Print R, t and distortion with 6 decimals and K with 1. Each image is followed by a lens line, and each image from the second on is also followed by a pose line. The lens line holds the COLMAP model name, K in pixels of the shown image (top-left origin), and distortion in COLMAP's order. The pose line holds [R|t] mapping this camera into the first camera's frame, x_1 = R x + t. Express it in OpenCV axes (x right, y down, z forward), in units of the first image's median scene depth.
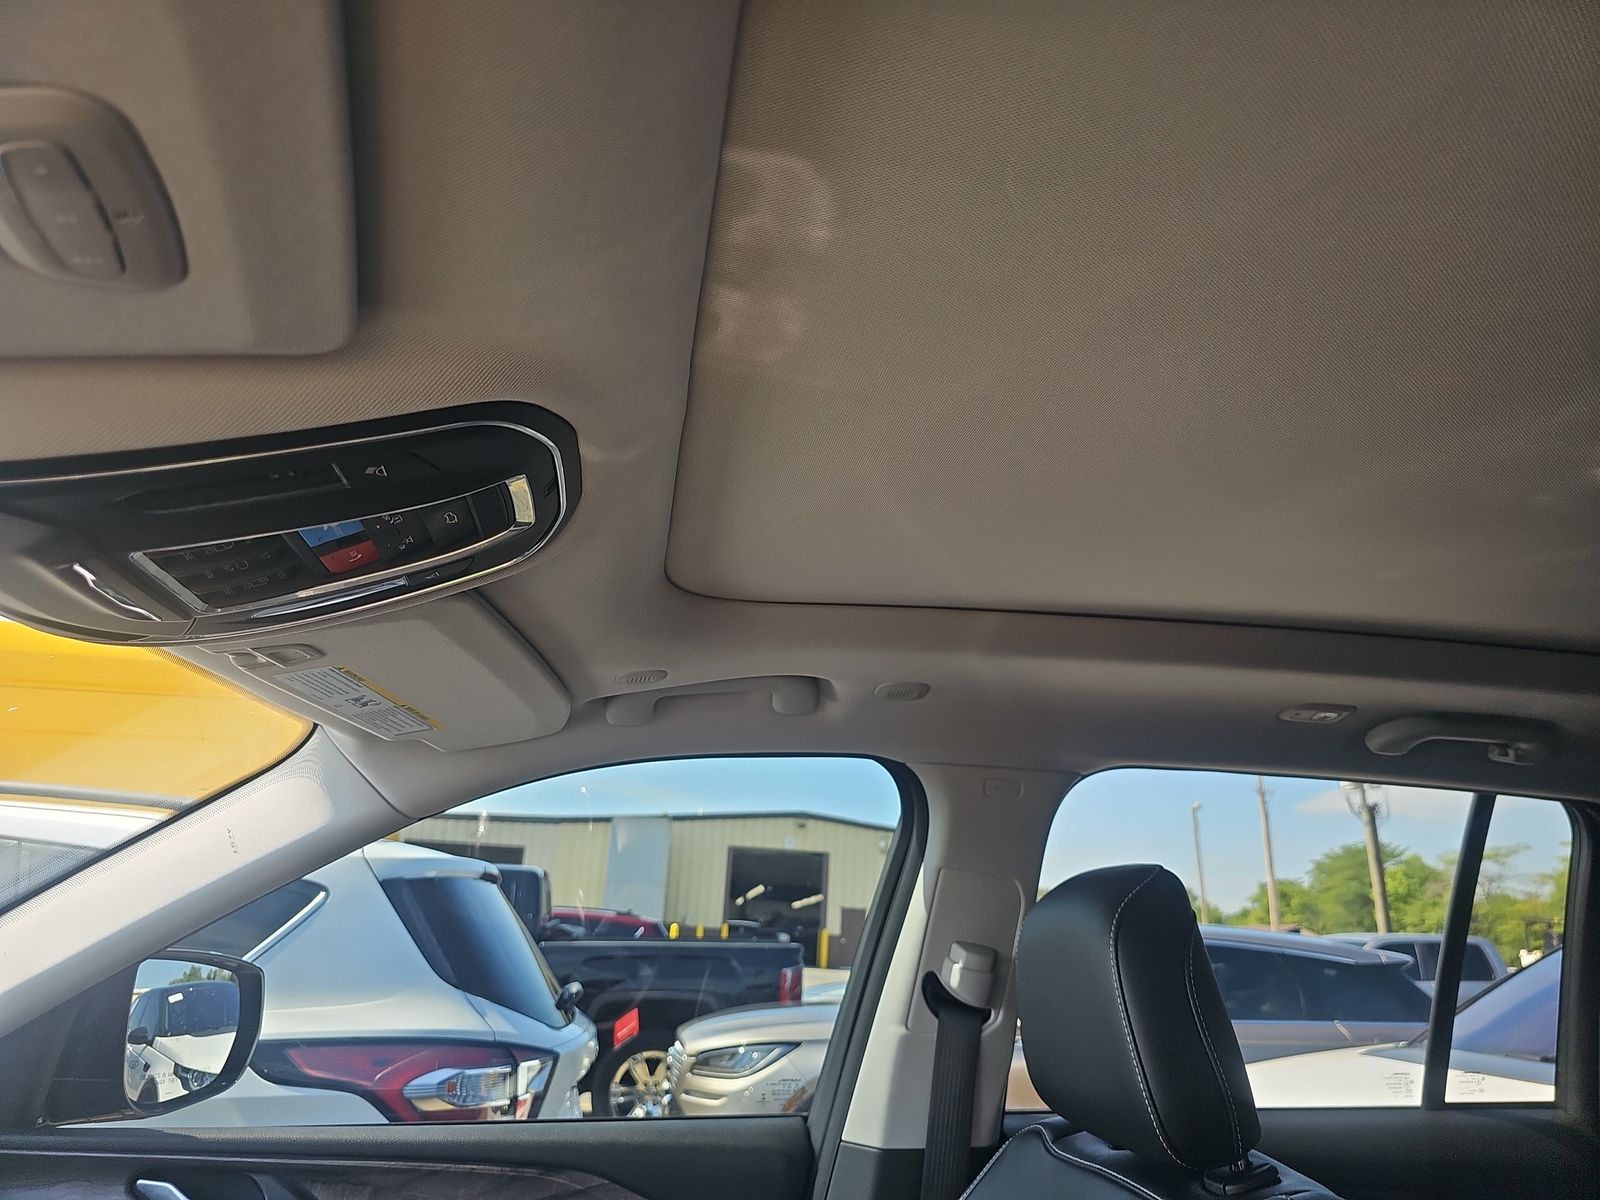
lens RADIAL K [[1059.2, 0, 798.6], [0, 1059.2, 601.8], [0, 0, 1]] dist [0.025451, -0.017719]
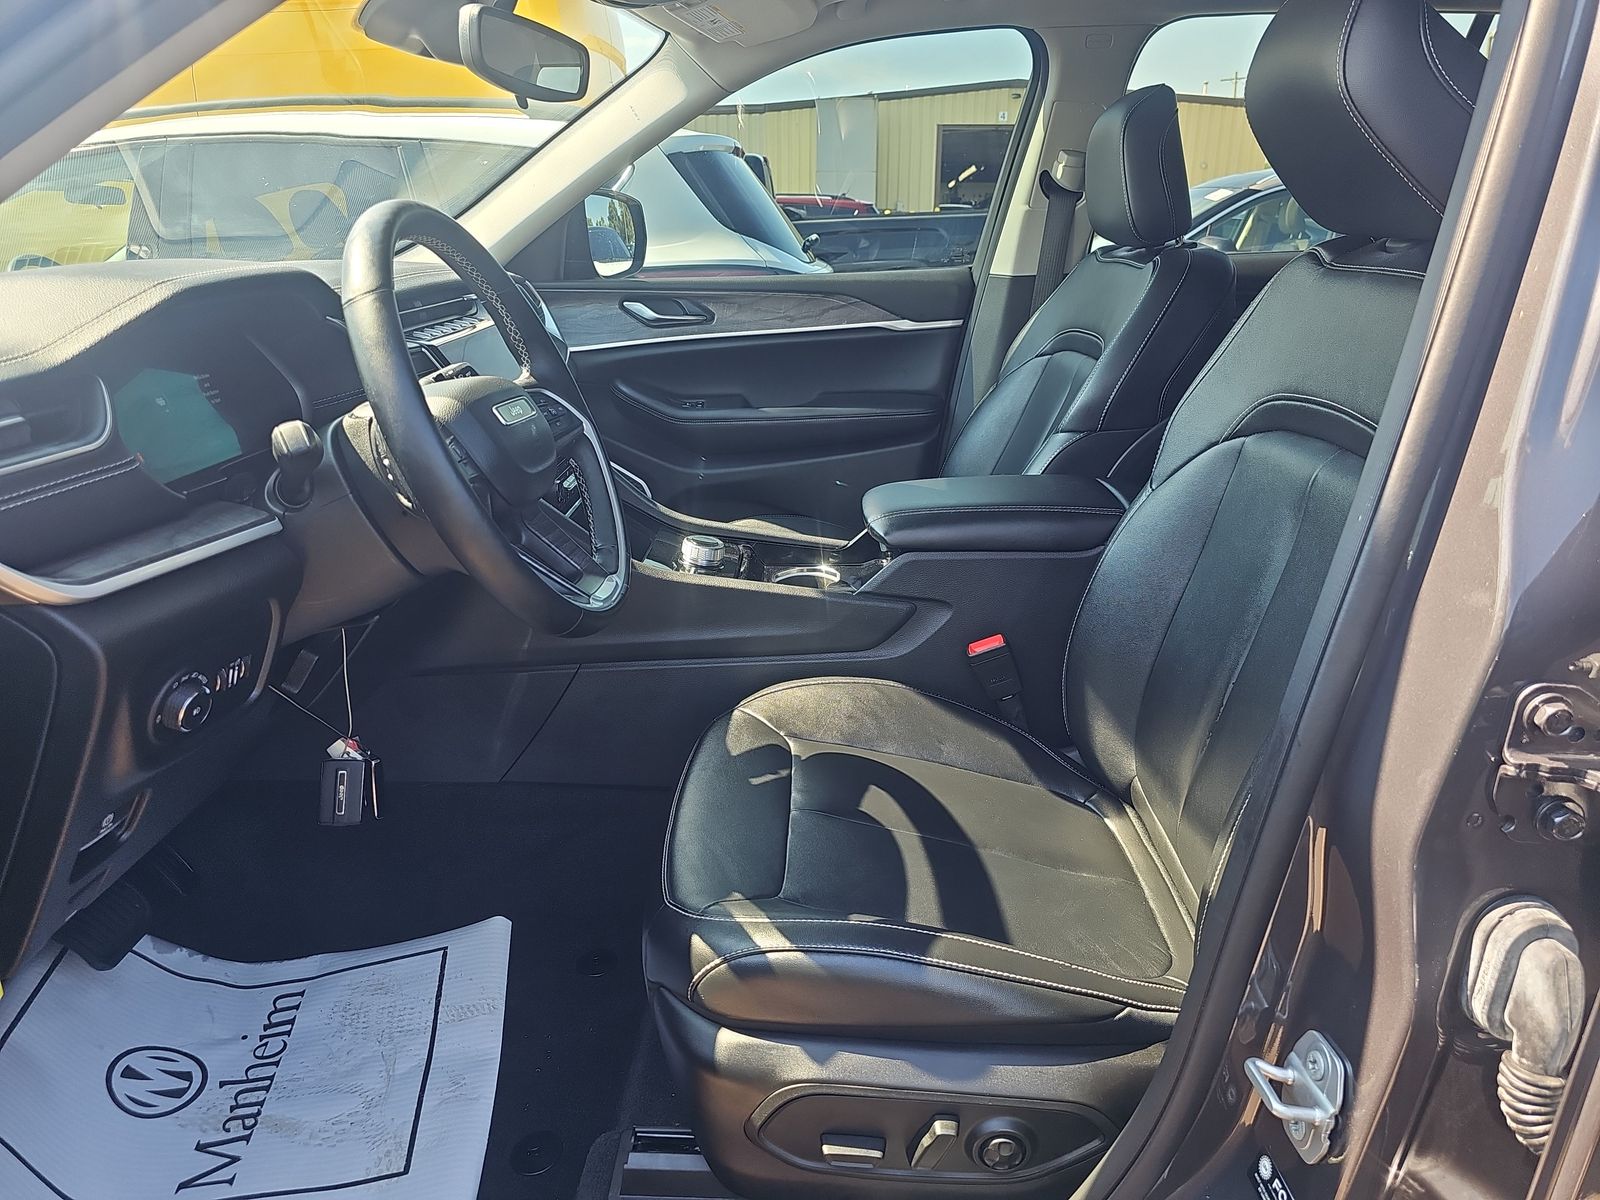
lens RADIAL K [[1059.2, 0, 797.2], [0, 1059.2, 606.9], [0, 0, 1]] dist [0.025451, -0.017719]
pose [[0.980888, 0.019515, -0.193591, 0.076468], [0.101375, 0.797984, 0.594091, -0.127401], [0.166076, -0.602362, 0.780755, -0.734710]]
